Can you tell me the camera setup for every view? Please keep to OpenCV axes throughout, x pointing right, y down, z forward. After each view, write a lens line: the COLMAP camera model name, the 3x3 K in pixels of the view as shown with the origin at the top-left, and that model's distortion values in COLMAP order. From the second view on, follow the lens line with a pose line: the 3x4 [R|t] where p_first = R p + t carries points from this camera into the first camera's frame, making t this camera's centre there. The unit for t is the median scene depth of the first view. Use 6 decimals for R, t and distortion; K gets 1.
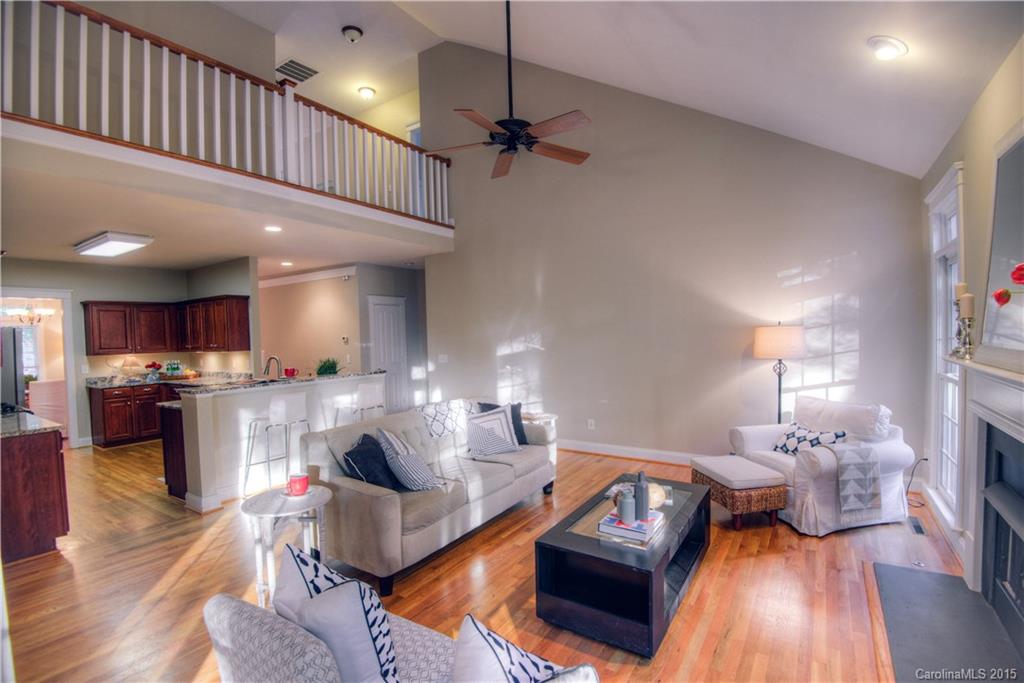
lens RADIAL K [[472.9, 0, 509.7], [0, 472.9, 344.9], [0, 0, 1]] dist [-0.014778, -0.018922]
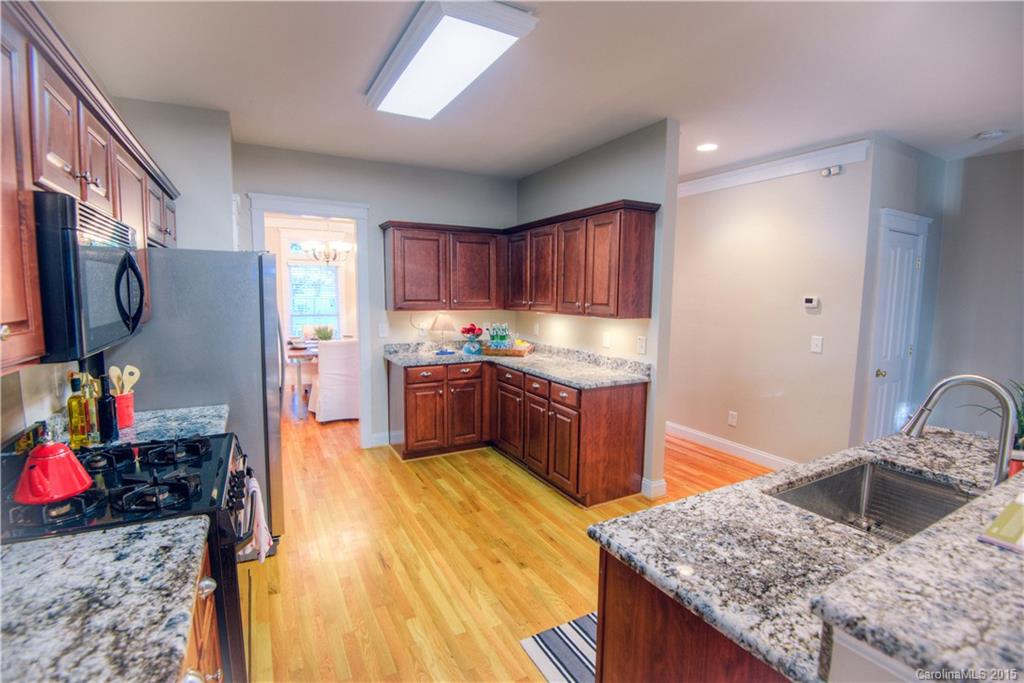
lens RADIAL K [[472.9, 0, 509.7], [0, 472.9, 344.9], [0, 0, 1]] dist [-0.014778, -0.018922]
pose [[0.880611, 0.090453, -0.465127, -0.438942], [-0.047557, 0.993526, 0.103172, -0.004052], [0.471448, -0.068734, 0.879211, 0.480517]]
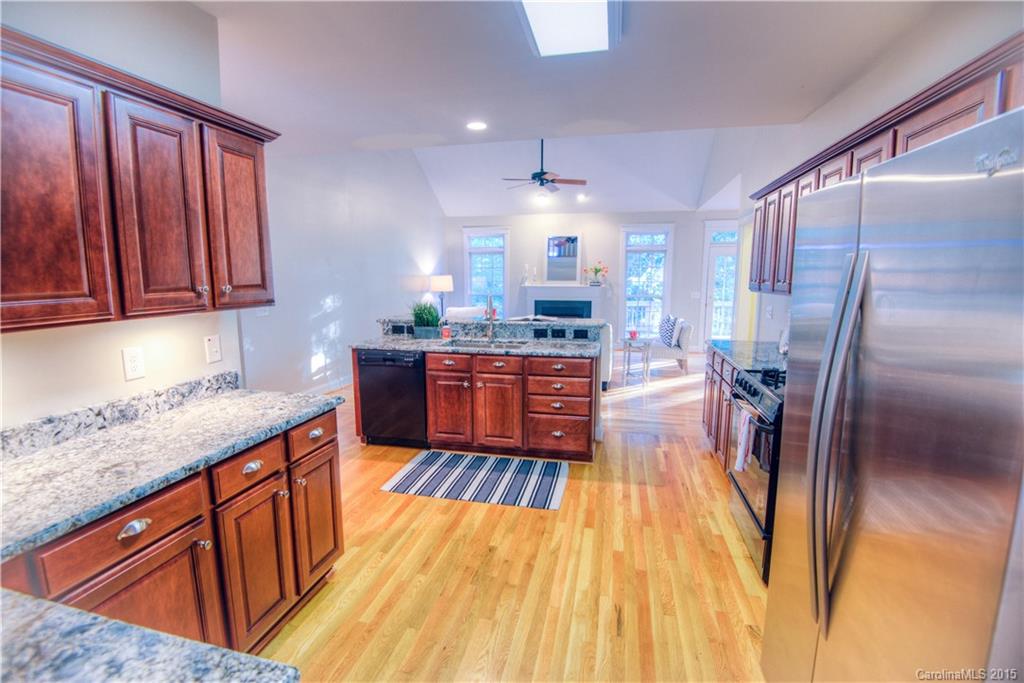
lens RADIAL K [[472.9, 0, 509.7], [0, 472.9, 344.9], [0, 0, 1]] dist [-0.014778, -0.018922]
pose [[-0.359634, -0.103910, 0.927290, -0.922122], [0.037855, 0.991337, 0.125768, 0.005877], [-0.932325, 0.080333, -0.352585, 0.911009]]
